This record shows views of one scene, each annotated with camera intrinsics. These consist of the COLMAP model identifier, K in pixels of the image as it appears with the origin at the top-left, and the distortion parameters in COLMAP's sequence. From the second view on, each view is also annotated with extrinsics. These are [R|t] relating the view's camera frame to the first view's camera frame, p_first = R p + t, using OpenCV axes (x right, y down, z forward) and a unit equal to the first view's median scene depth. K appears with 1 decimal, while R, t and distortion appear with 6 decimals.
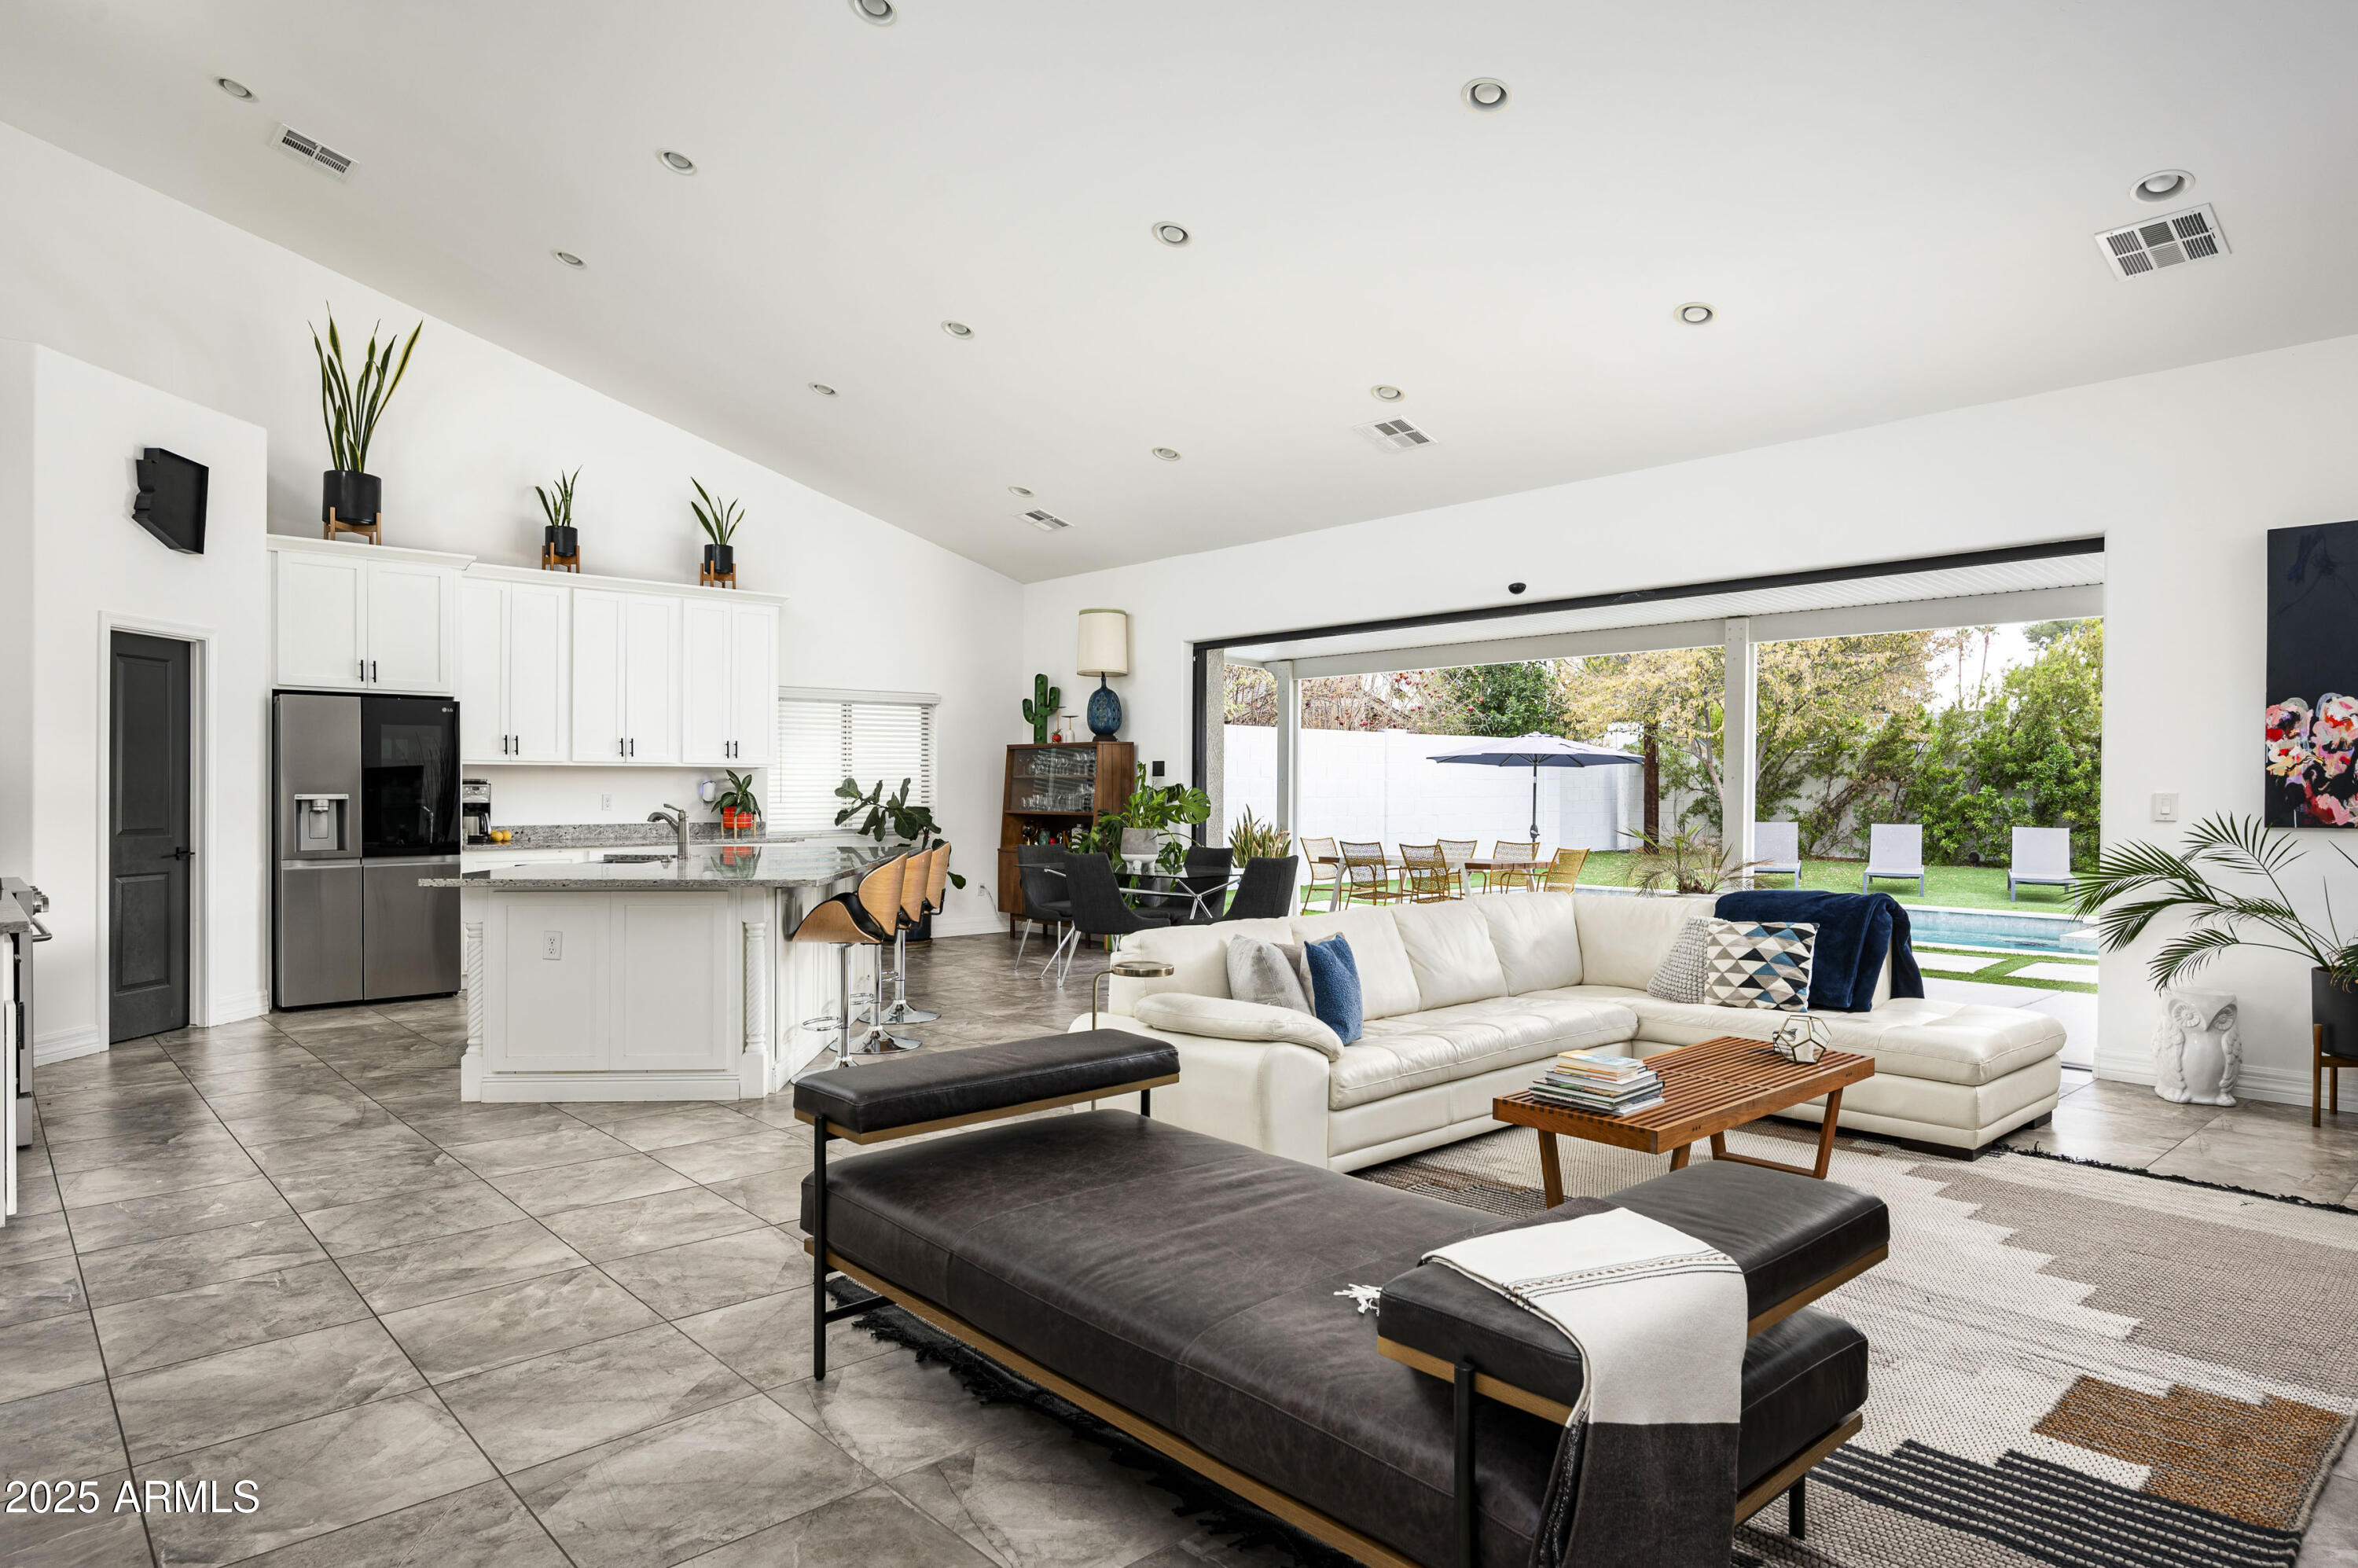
lens RADIAL K [[1359.5, 0, 1209.6], [0, 1359.5, 785.1], [0, 0, 1]] dist [-0.000107, -0.000363]
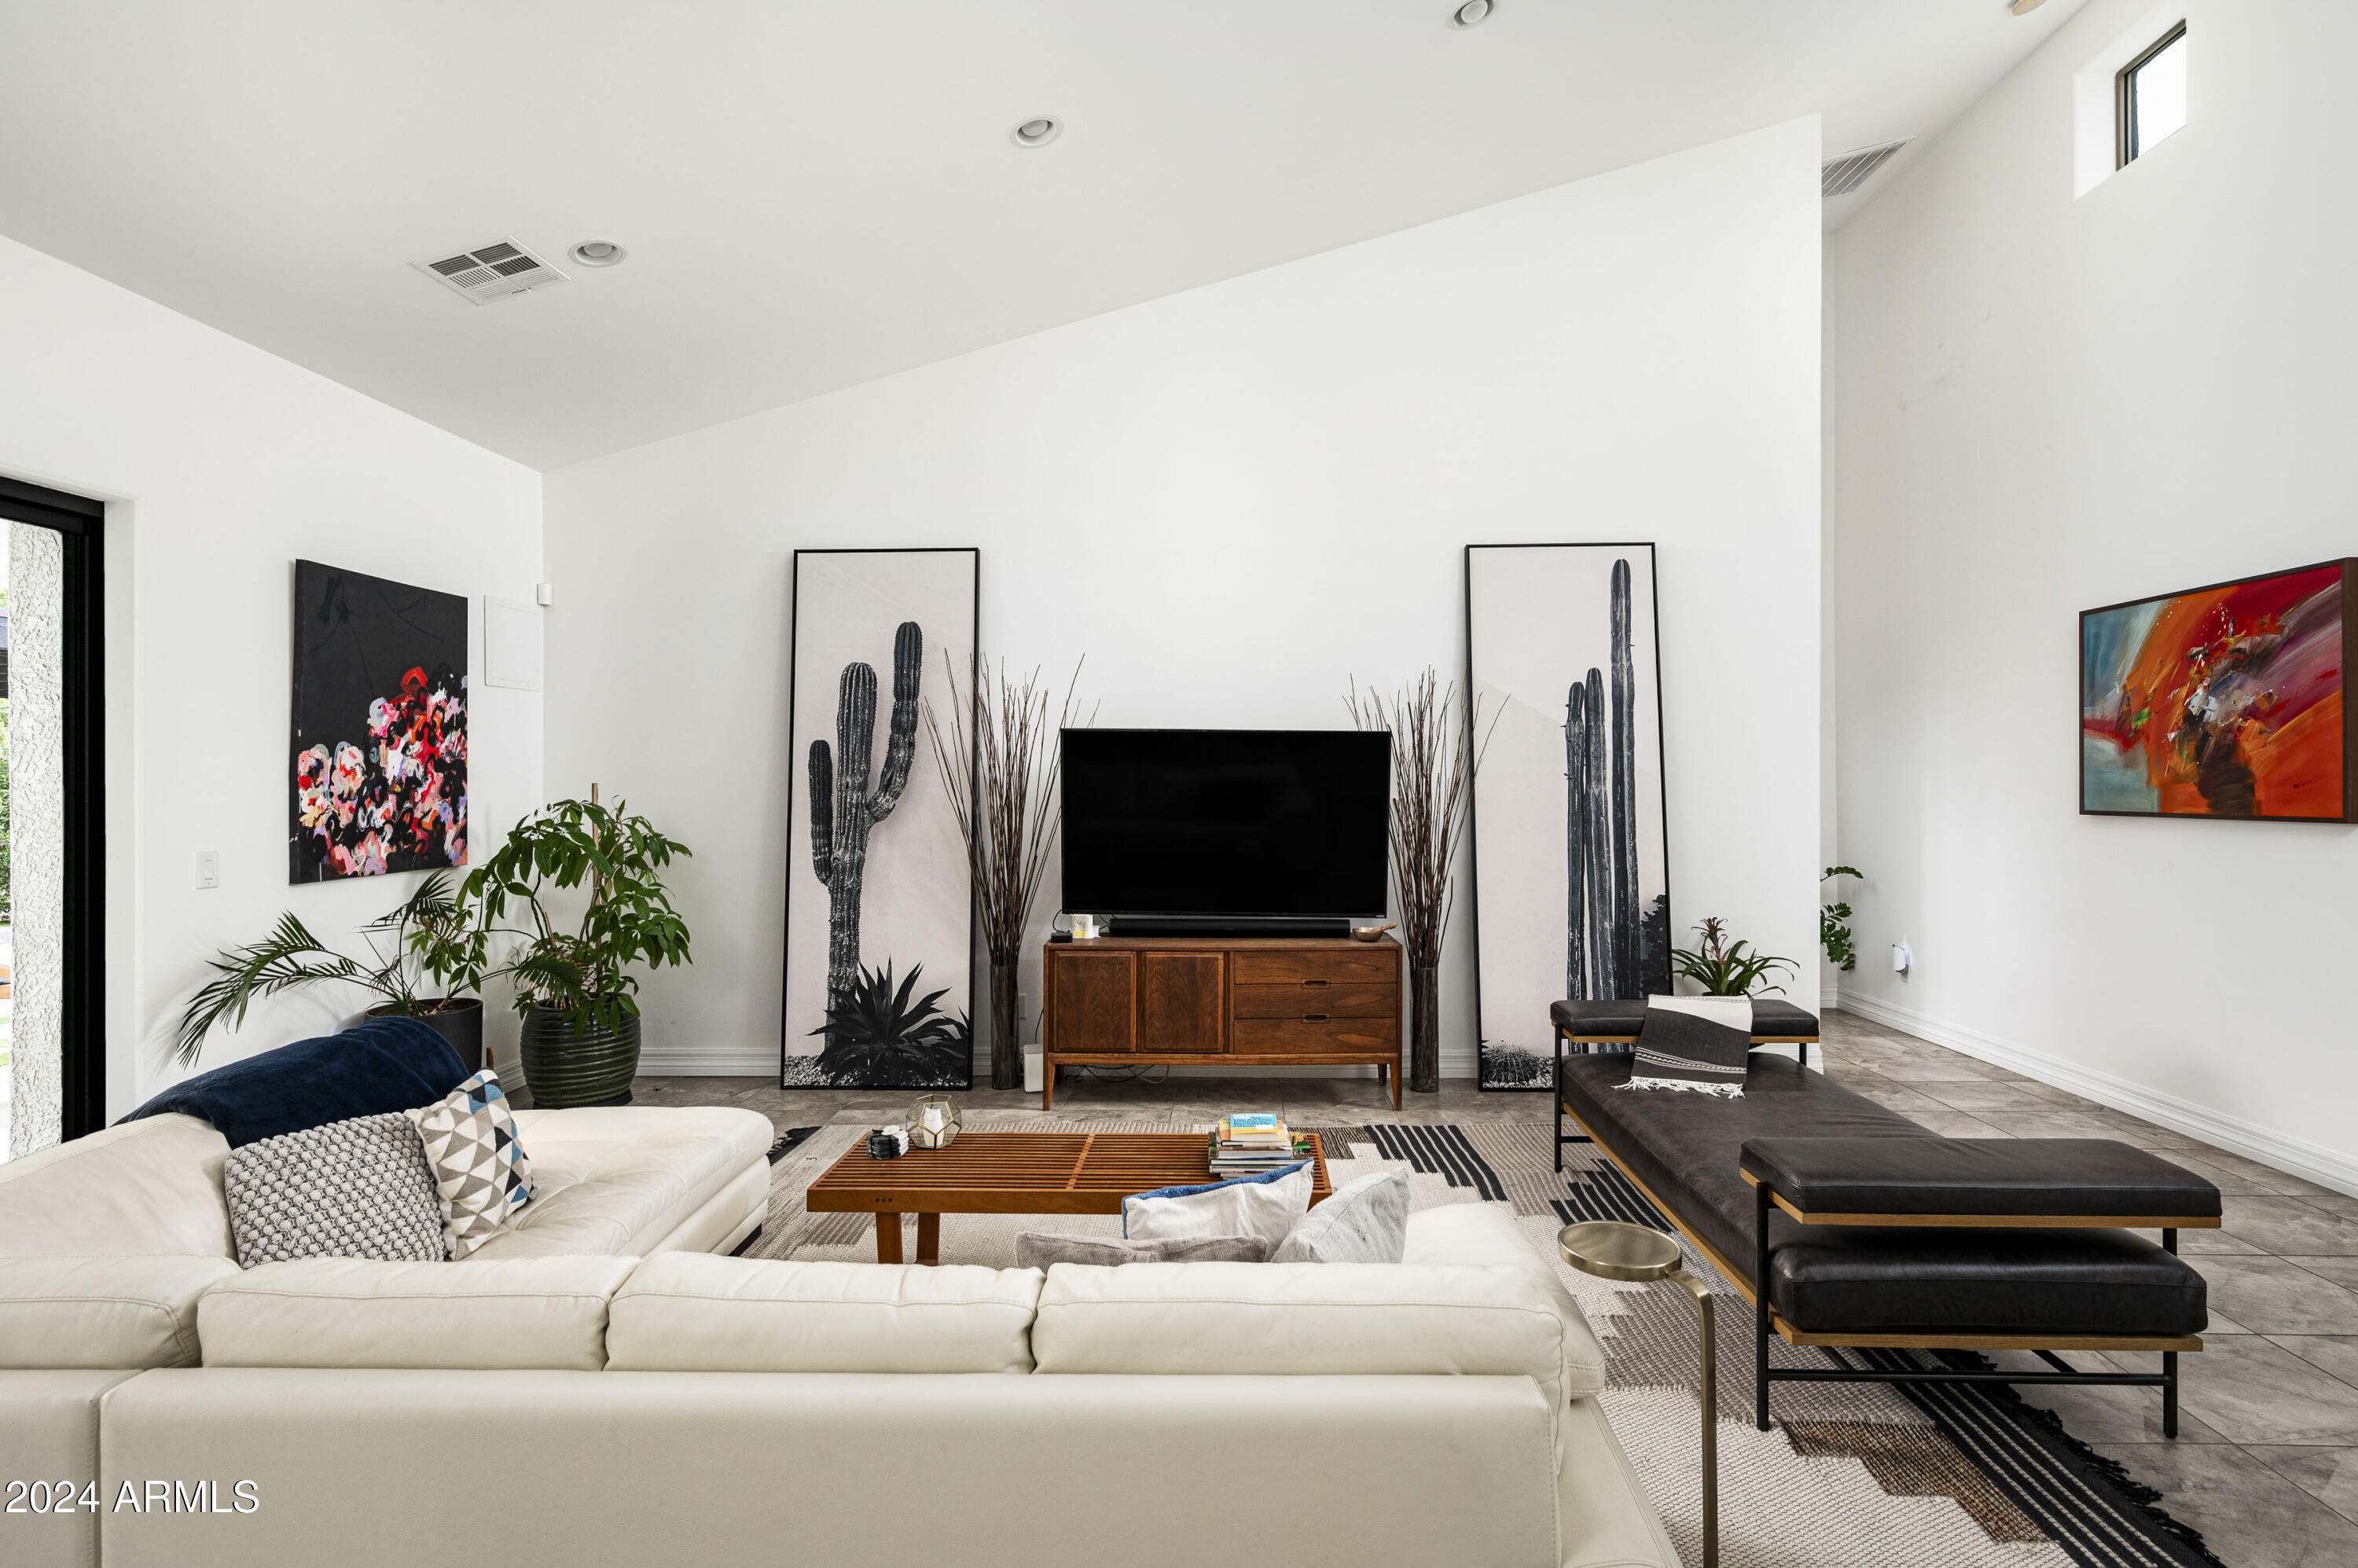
lens RADIAL K [[1107.6, 0, 1179.0], [0, 1107.6, 784.0], [0, 0, 1]] dist [0.002744, 0.000220]
pose [[-0.712753, -0.002242, 0.701412, -0.115256], [-0.000786, 0.999997, 0.002397, -0.026209], [-0.701415, 0.001157, -0.712752, 0.763409]]
